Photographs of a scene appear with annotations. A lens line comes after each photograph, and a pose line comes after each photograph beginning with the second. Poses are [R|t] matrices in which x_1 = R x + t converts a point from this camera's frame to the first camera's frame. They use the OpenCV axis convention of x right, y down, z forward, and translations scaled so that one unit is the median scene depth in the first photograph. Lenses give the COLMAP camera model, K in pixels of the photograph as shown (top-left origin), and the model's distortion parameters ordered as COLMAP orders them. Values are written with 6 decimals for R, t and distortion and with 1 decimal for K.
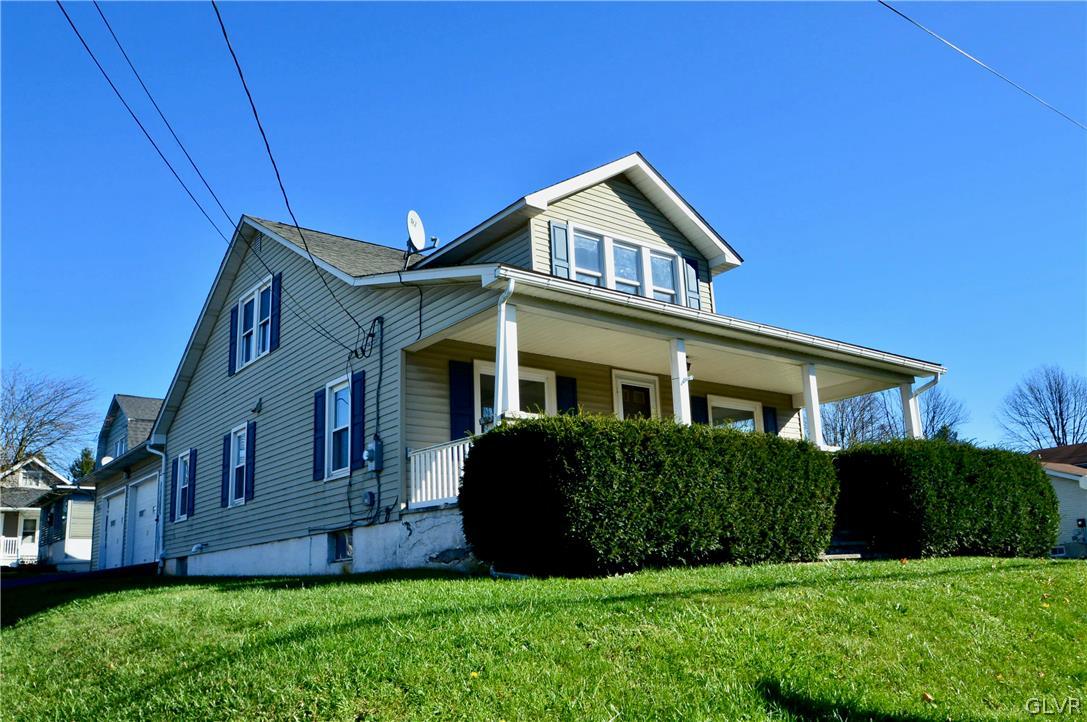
lens RADIAL K [[892.1, 0, 542.6], [0, 892.1, 370.0], [0, 0, 1]] dist [-0.038224, -0.000471]
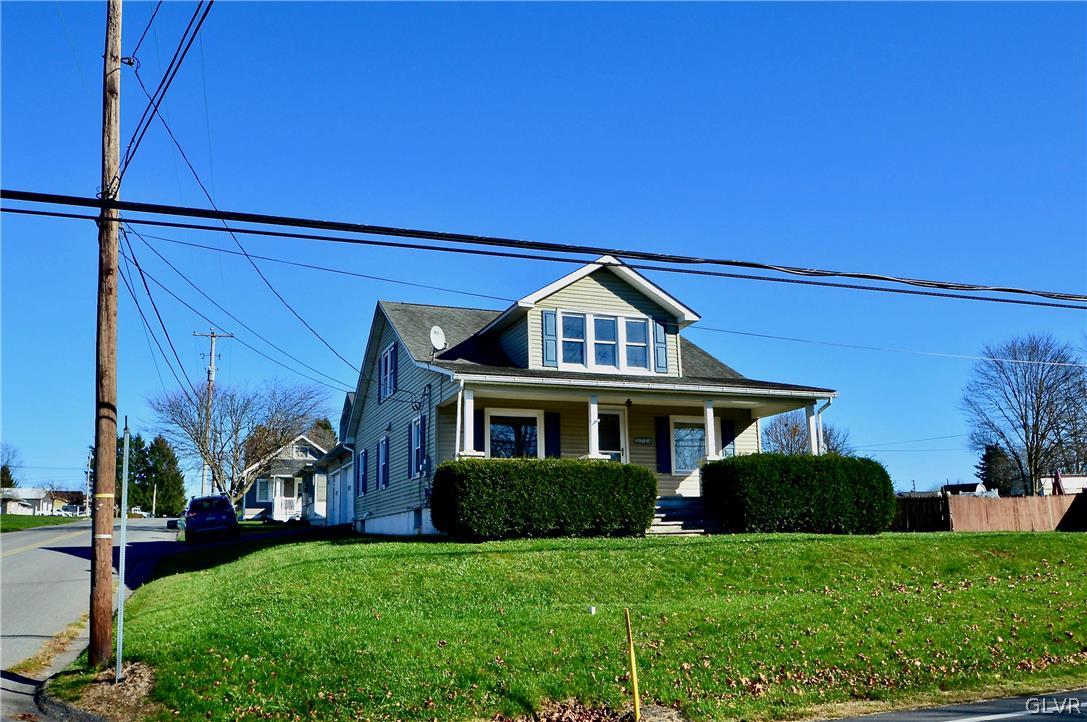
lens RADIAL K [[892.1, 0, 544.9], [0, 892.1, 360.2], [0, 0, 1]] dist [-0.038224, -0.000471]
pose [[0.959350, -0.037545, -0.279709, 0.404306], [0.049674, 0.998102, 0.036397, -0.125786], [0.277812, -0.048812, 0.959395, -0.446621]]
